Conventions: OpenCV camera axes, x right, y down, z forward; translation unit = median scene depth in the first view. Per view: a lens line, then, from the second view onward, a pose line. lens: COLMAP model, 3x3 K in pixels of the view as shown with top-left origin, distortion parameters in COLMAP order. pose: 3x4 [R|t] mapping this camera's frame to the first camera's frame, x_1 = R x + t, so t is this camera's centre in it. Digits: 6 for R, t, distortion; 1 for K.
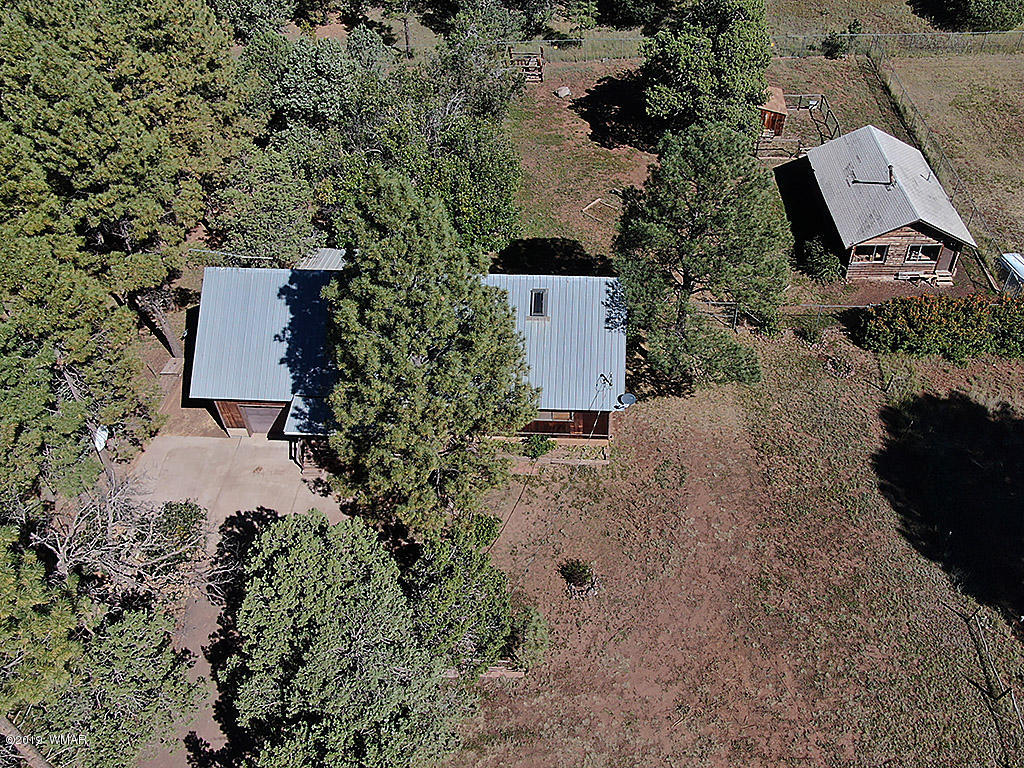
lens RADIAL K [[704.4, 0, 510.0], [0, 704.4, 375.2], [0, 0, 1]] dist [-0.027587, 0.023069]
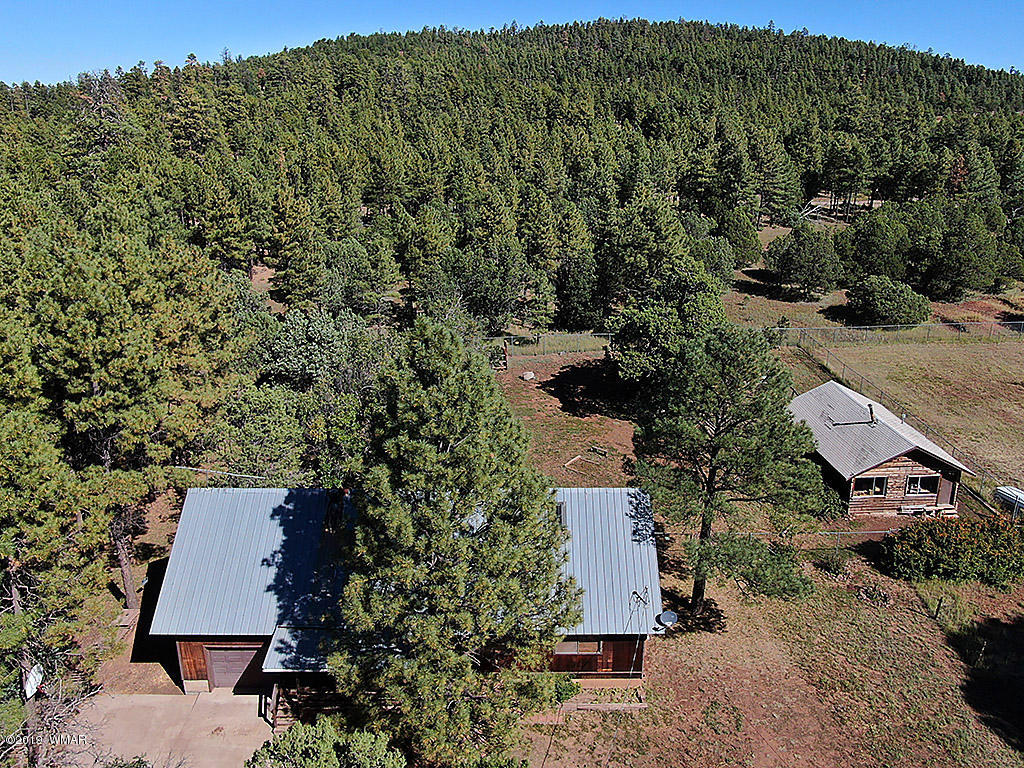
lens RADIAL K [[704.4, 0, 510.0], [0, 704.4, 375.2], [0, 0, 1]] dist [-0.027587, 0.023069]
pose [[0.998709, 0.000755, 0.050785, -0.060533], [0.018781, 0.923530, -0.383066, 0.070129], [-0.047191, 0.383526, 0.922324, 0.073726]]
